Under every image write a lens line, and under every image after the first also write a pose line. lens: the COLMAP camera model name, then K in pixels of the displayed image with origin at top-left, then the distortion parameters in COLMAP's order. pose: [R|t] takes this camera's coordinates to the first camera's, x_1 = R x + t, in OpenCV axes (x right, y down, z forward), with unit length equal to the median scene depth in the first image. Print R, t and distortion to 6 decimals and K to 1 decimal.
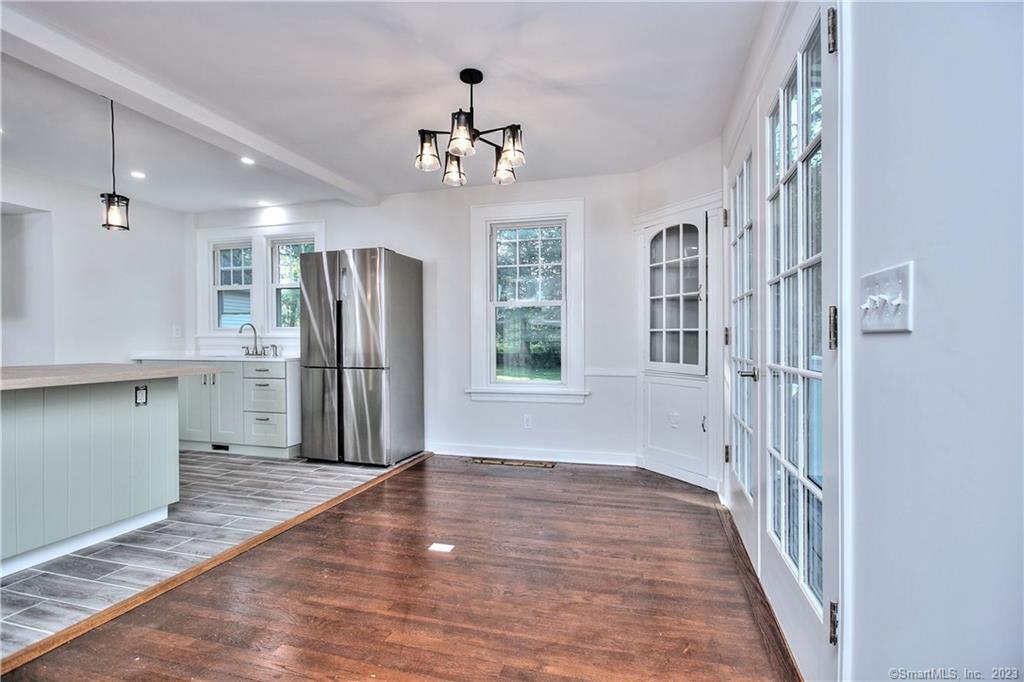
lens RADIAL K [[457.7, 0, 548.5], [0, 457.7, 322.1], [0, 0, 1]] dist [-0.037749, 0.014846]
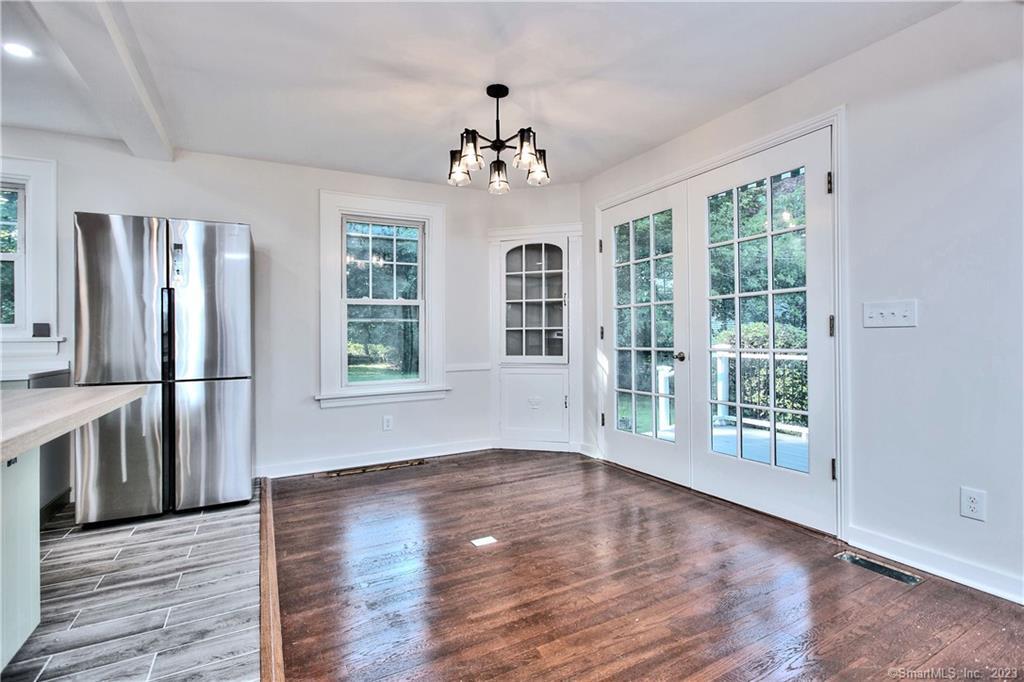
lens RADIAL K [[446.8, 0, 510.8], [0, 446.8, 315.7], [0, 0, 1]] dist [-0.035048, 0.013310]
pose [[0.760944, 0.017864, 0.648571, -0.556274], [-0.007826, 0.999801, -0.018356, 0.005395], [-0.648770, 0.008892, 0.760933, 0.130225]]
